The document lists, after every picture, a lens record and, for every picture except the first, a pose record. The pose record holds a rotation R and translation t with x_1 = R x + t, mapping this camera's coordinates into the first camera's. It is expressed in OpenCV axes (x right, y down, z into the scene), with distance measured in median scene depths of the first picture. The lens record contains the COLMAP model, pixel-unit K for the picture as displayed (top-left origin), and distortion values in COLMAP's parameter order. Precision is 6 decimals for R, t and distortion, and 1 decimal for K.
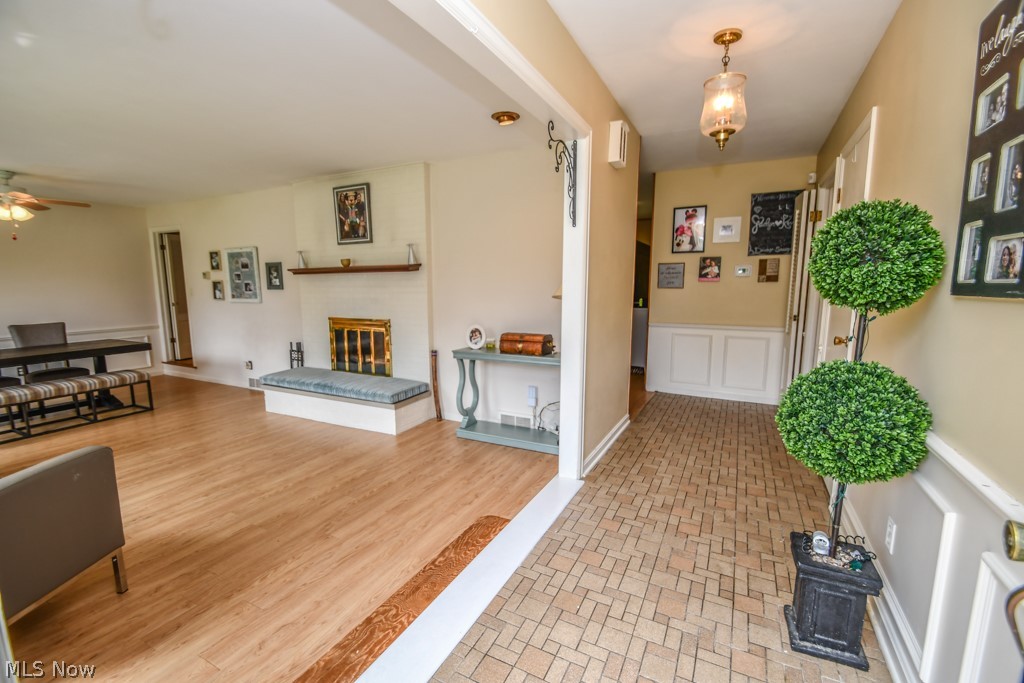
lens RADIAL K [[446.5, 0, 512.8], [0, 446.5, 350.4], [0, 0, 1]] dist [0.000301, -0.000383]
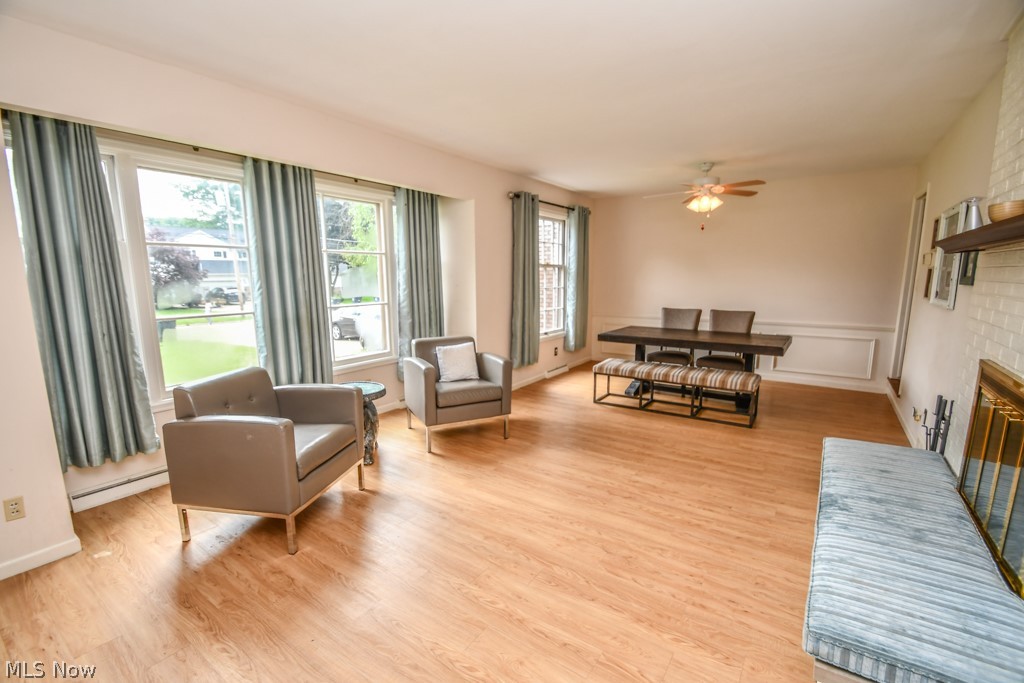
lens RADIAL K [[446.5, 0, 512.8], [0, 446.5, 350.4], [0, 0, 1]] dist [0.000301, -0.000383]
pose [[-0.140508, 0.171135, -0.975177, 0.027300], [-0.142916, 0.971127, 0.191016, -0.129469], [0.979710, 0.166208, -0.111993, 0.858226]]
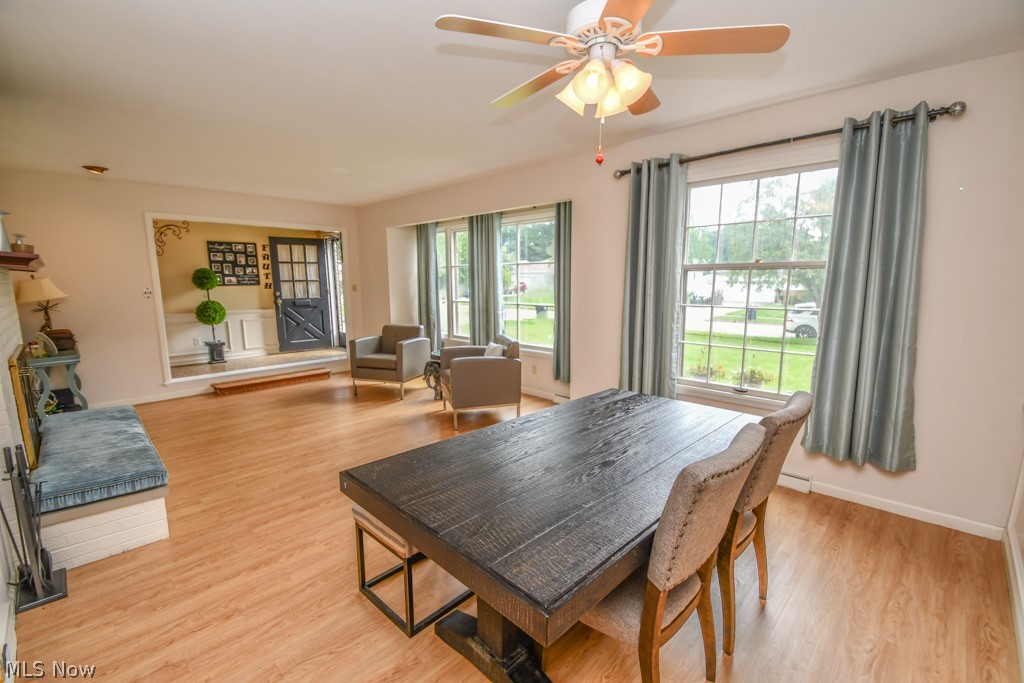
lens RADIAL K [[449.1, 0, 512.0], [0, 449.1, 341.5], [0, 0, 1]] dist [0.000551, -0.000137]
pose [[-0.952550, -0.033877, 0.302492, -1.411850], [0.054309, 0.958924, 0.278415, -0.257240], [-0.299498, 0.281632, -0.911583, 1.695646]]
